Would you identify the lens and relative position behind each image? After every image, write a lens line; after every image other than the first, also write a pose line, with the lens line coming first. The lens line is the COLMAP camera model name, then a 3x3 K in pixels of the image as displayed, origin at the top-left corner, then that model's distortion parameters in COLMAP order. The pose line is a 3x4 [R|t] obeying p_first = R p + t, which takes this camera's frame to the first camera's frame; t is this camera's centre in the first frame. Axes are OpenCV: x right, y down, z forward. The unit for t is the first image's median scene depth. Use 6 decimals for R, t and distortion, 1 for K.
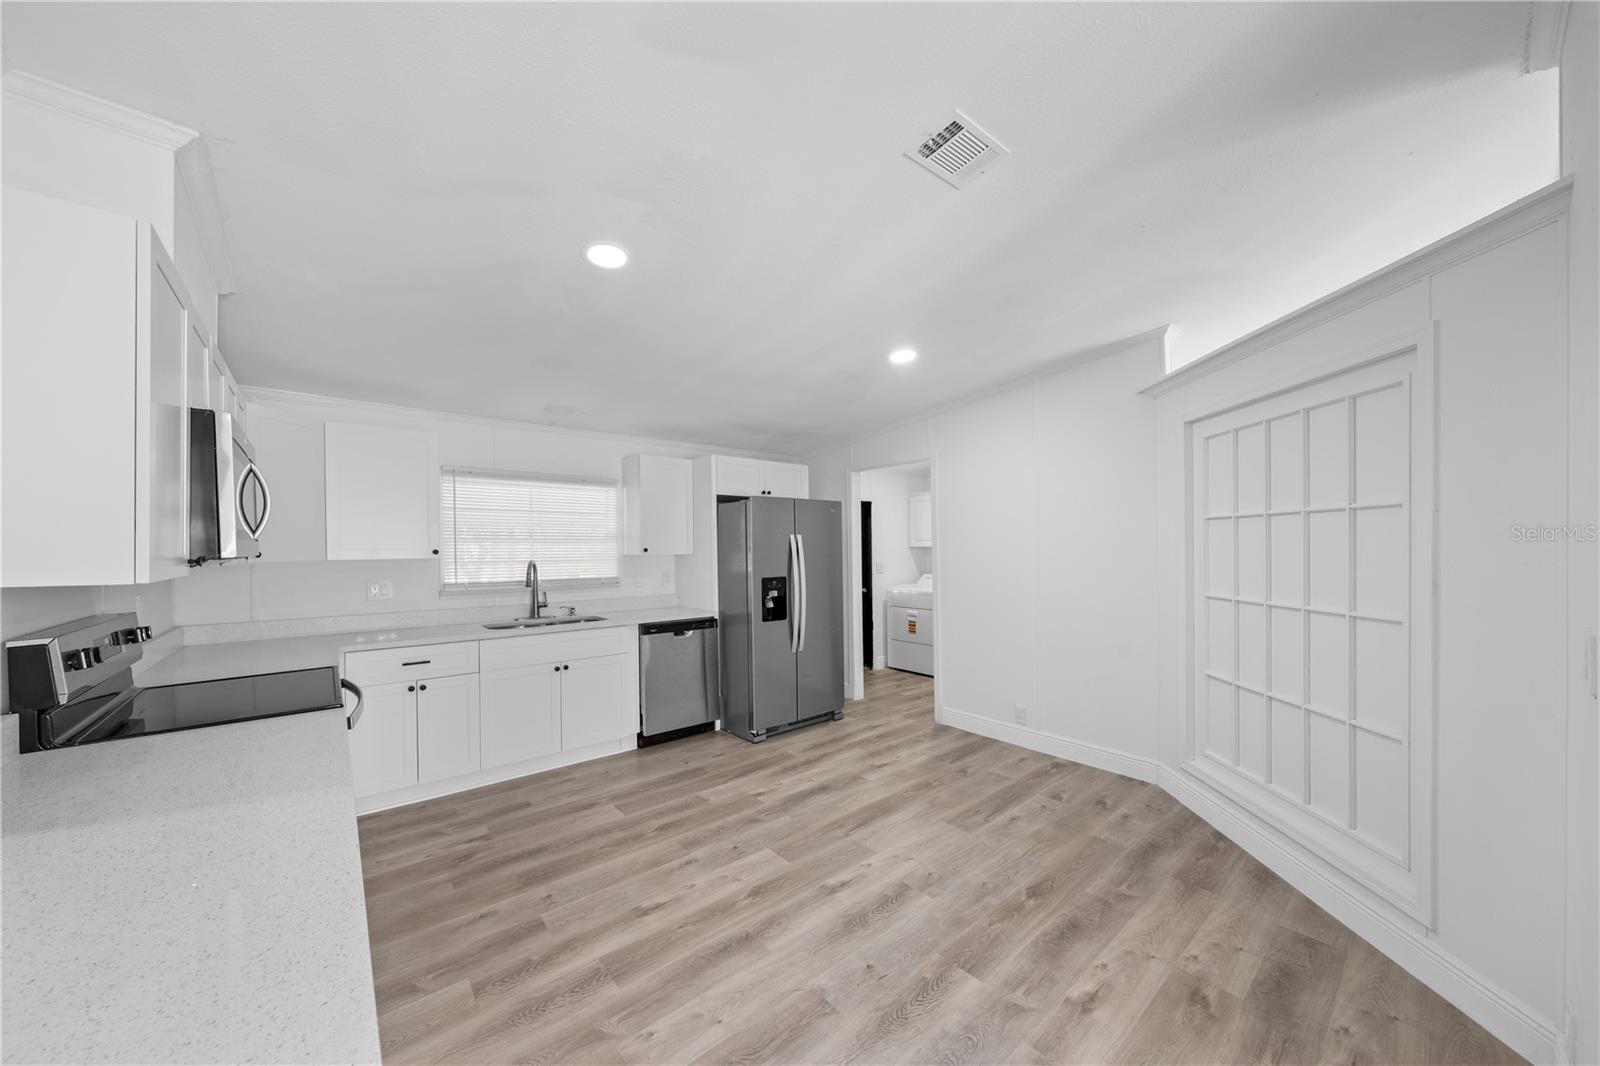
lens RADIAL K [[555.7, 0, 807.4], [0, 555.7, 549.2], [0, 0, 1]] dist [-0.008005, 0.000627]
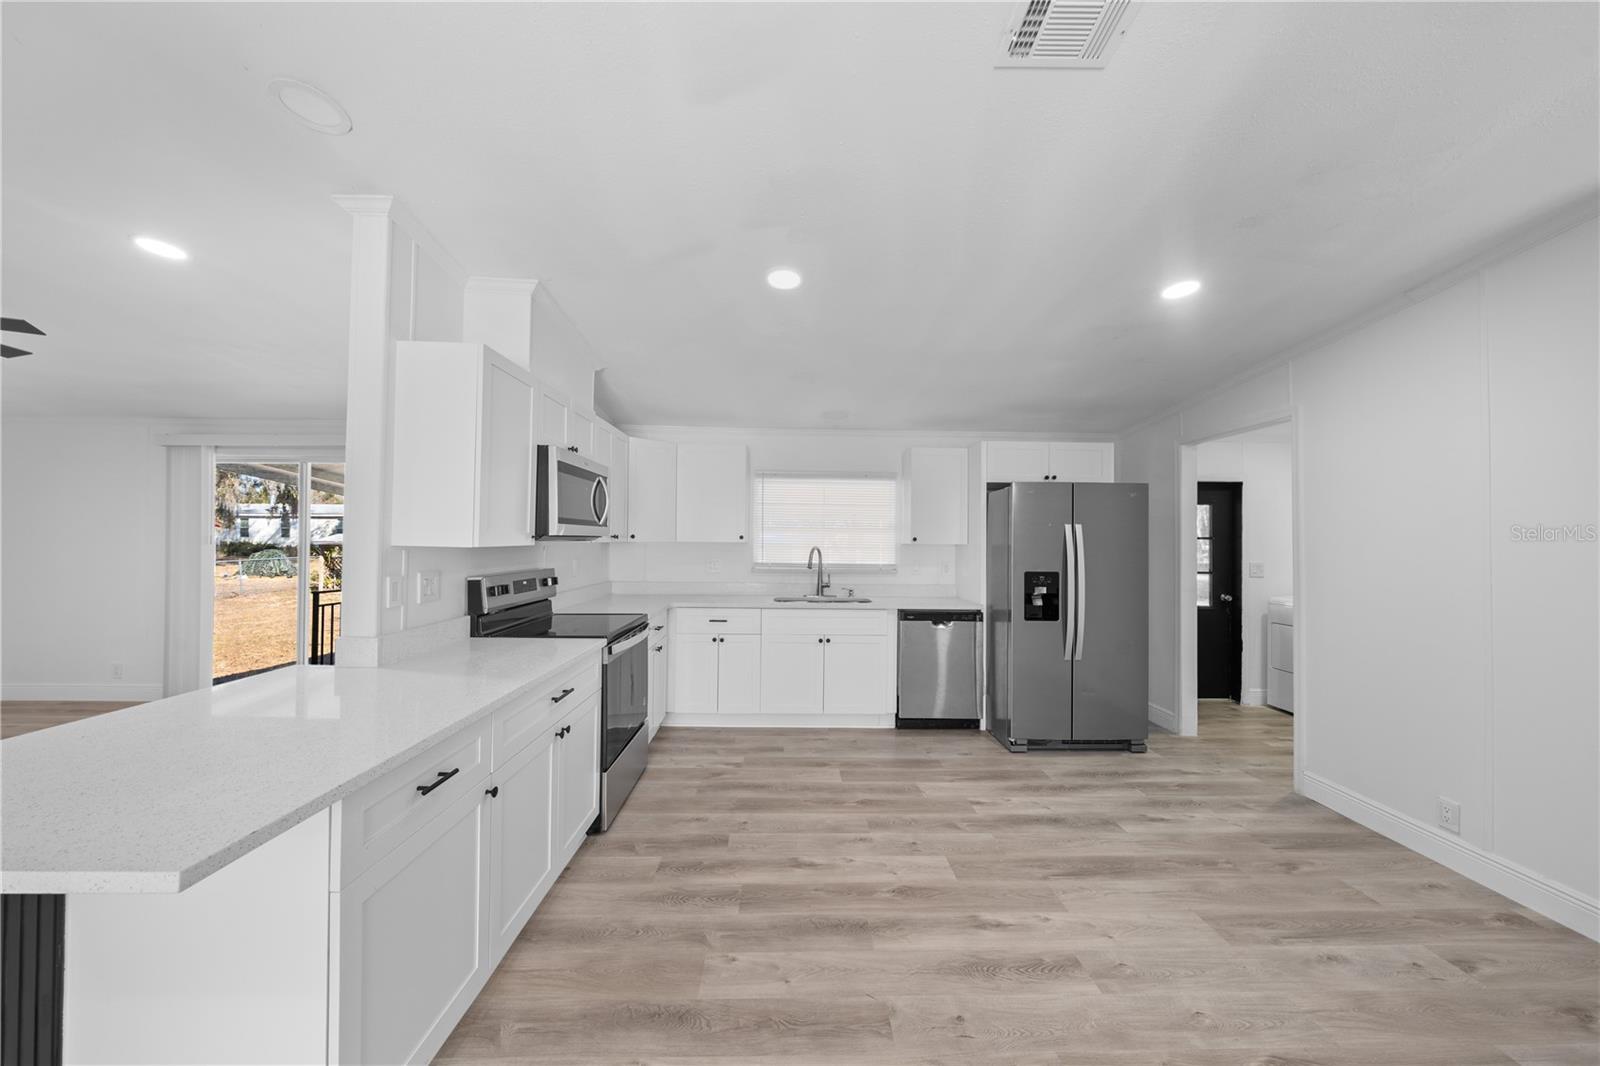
lens RADIAL K [[555.7, 0, 811.1], [0, 555.7, 530.0], [0, 0, 1]] dist [-0.008005, 0.000627]
pose [[0.779082, 0.003402, -0.626913, 0.290735], [-0.018620, 0.999670, -0.017715, 0.010111], [0.626646, 0.025475, 0.778888, 0.104855]]
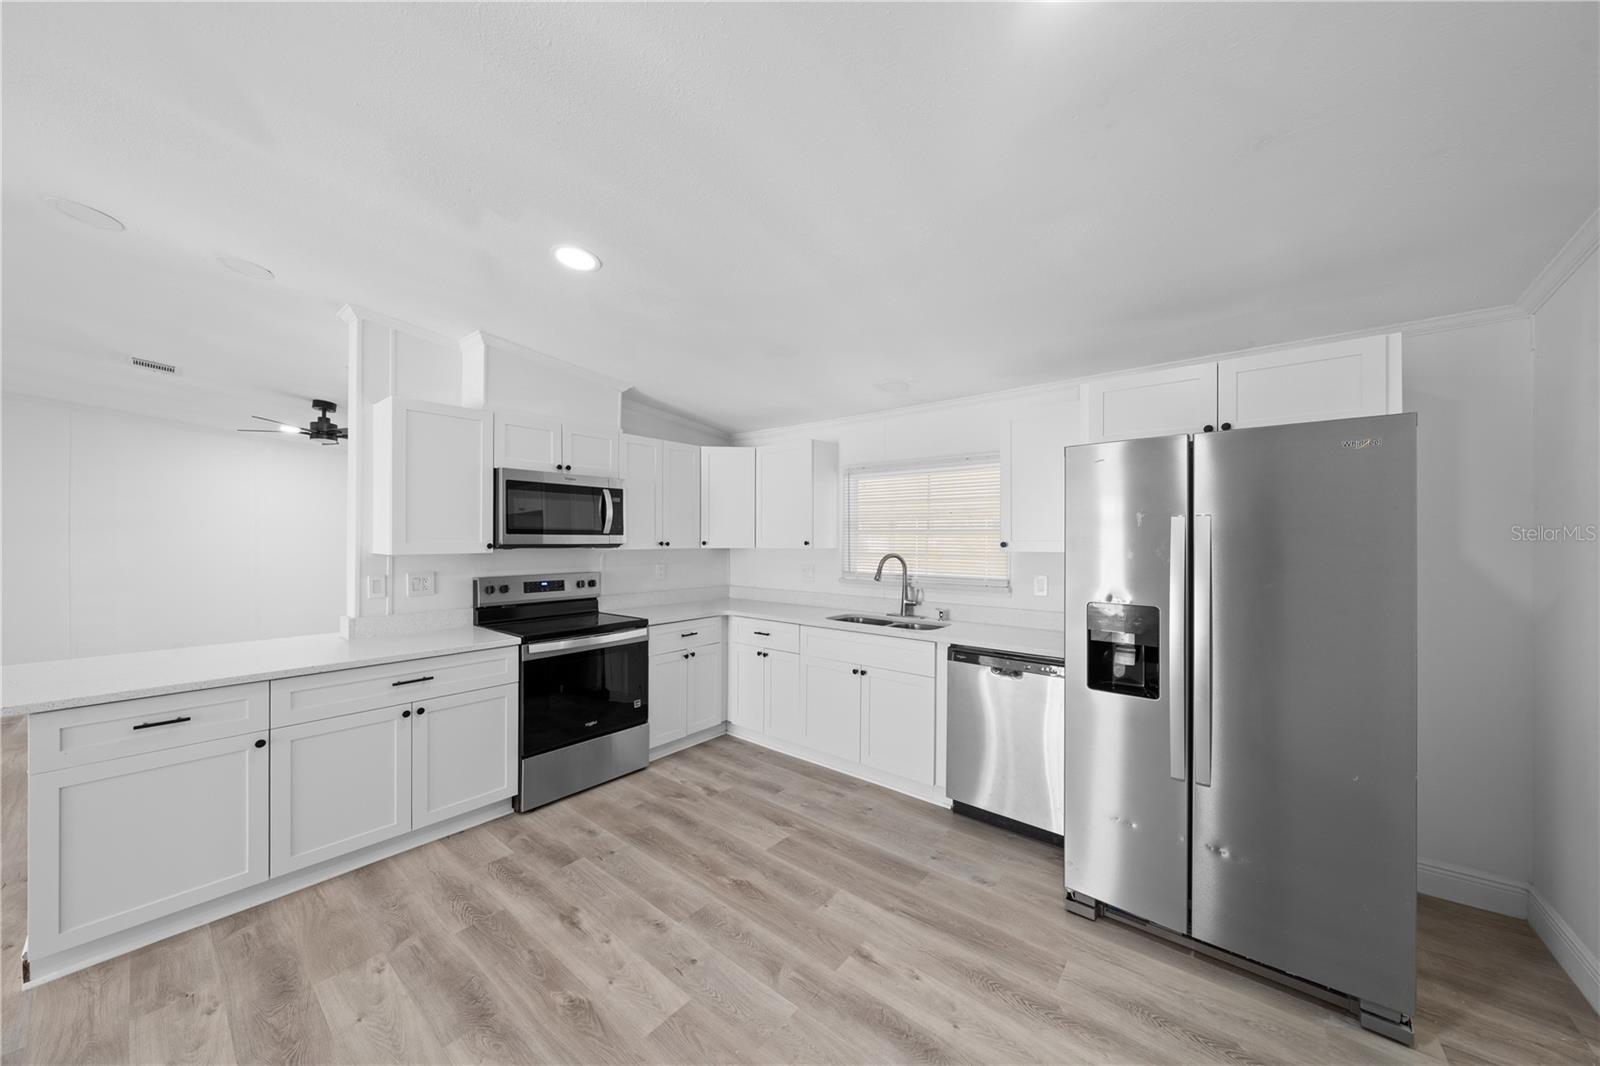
lens RADIAL K [[555.7, 0, 806.6], [0, 555.7, 535.4], [0, 0, 1]] dist [-0.008005, 0.000627]
pose [[0.169205, 0.000252, -0.985581, 0.519598], [-0.009475, 0.999954, -0.001371, -0.010509], [0.985535, 0.009570, 0.169199, 0.885730]]
